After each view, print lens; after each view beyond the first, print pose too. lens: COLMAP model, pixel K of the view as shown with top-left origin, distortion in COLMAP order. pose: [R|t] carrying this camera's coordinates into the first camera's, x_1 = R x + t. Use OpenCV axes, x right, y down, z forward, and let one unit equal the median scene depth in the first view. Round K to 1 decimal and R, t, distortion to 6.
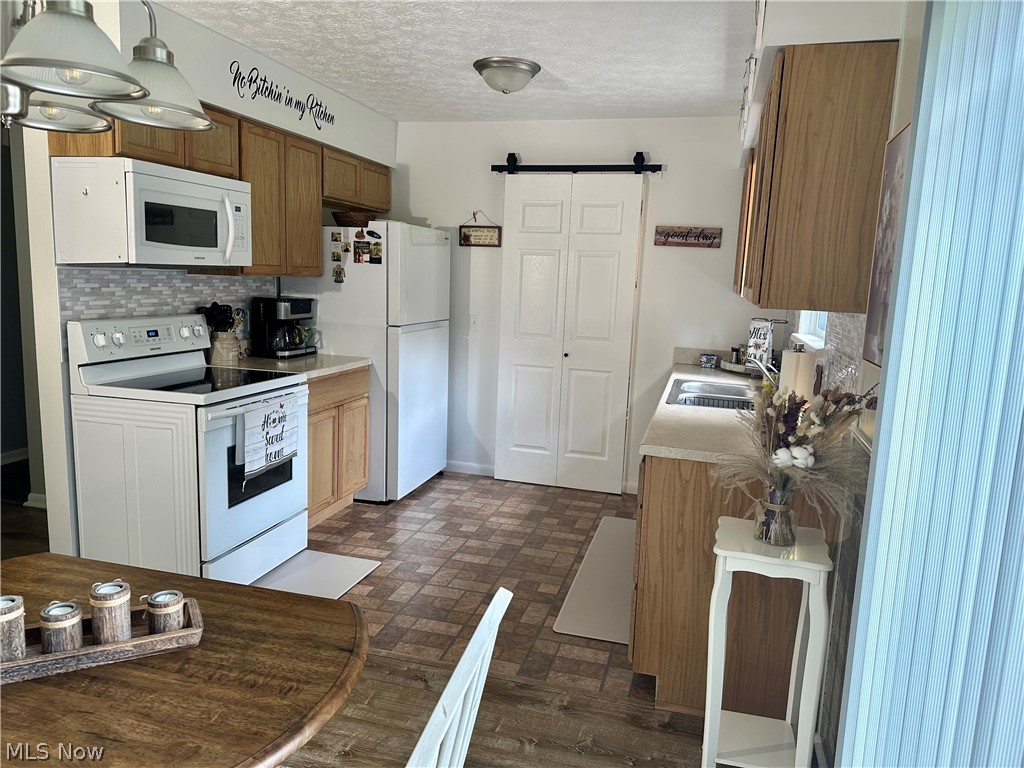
lens RADIAL K [[707.8, 0, 520.4], [0, 707.8, 384.3], [0, 0, 1]] dist [0.128653, -0.190394]
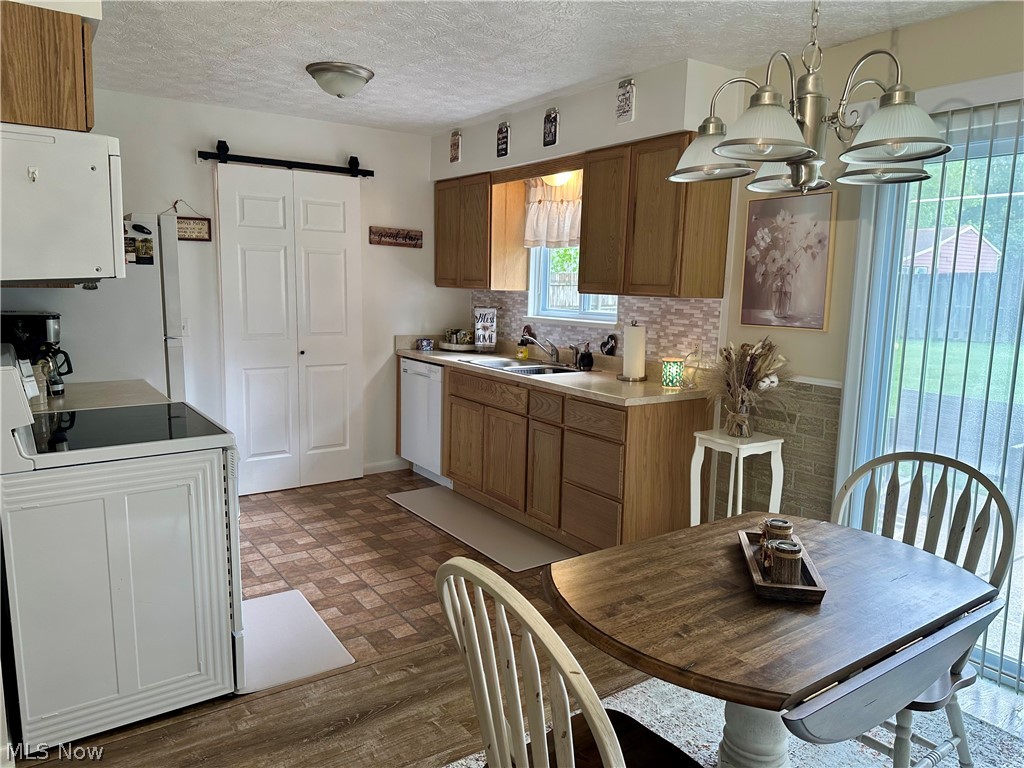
lens RADIAL K [[707.8, 0, 520.4], [0, 707.8, 384.3], [0, 0, 1]] dist [0.128653, -0.190394]
pose [[0.642404, -0.139995, 0.753471, -0.525734], [0.121700, 0.989333, 0.080058, -0.042854], [-0.756642, 0.040268, 0.652589, 0.124639]]
